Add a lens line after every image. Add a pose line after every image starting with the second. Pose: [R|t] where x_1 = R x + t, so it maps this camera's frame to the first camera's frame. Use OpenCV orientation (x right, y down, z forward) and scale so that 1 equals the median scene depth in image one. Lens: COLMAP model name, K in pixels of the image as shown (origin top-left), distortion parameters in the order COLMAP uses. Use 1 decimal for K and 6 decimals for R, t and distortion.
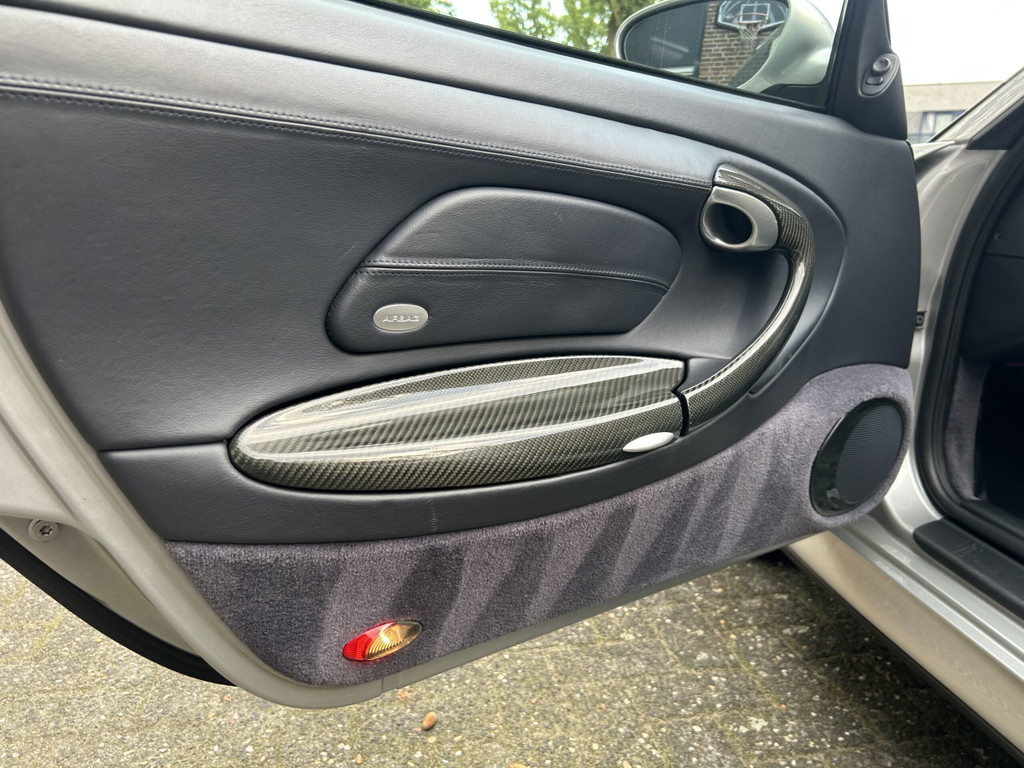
lens RADIAL K [[778.5, 0, 507.9], [0, 778.5, 384.1], [0, 0, 1]] dist [0.042745, -0.048740]
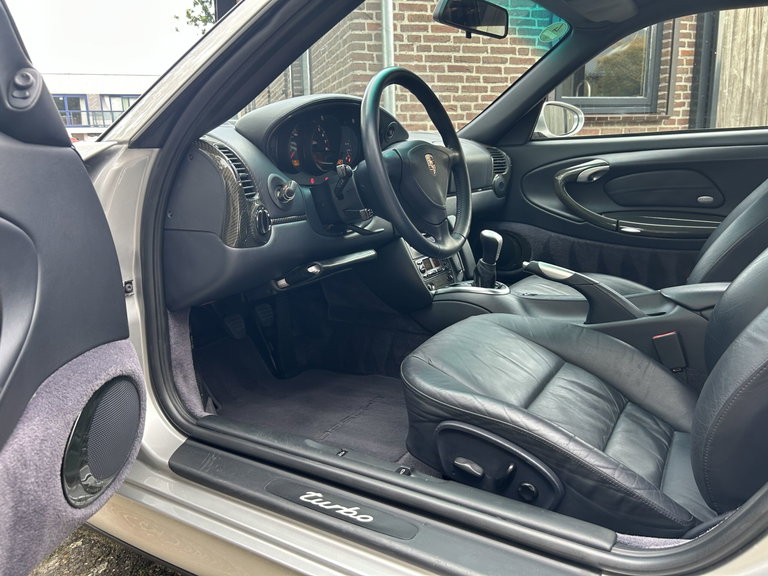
lens RADIAL K [[583.9, 0, 383.6], [0, 583.9, 291.0], [0, 0, 1]] dist [0.042745, -0.048740]
pose [[0.624700, -0.205735, 0.753275, 0.097476], [0.221554, 0.971723, 0.081660, -0.070848], [-0.748775, 0.115878, 0.652617, 0.132353]]
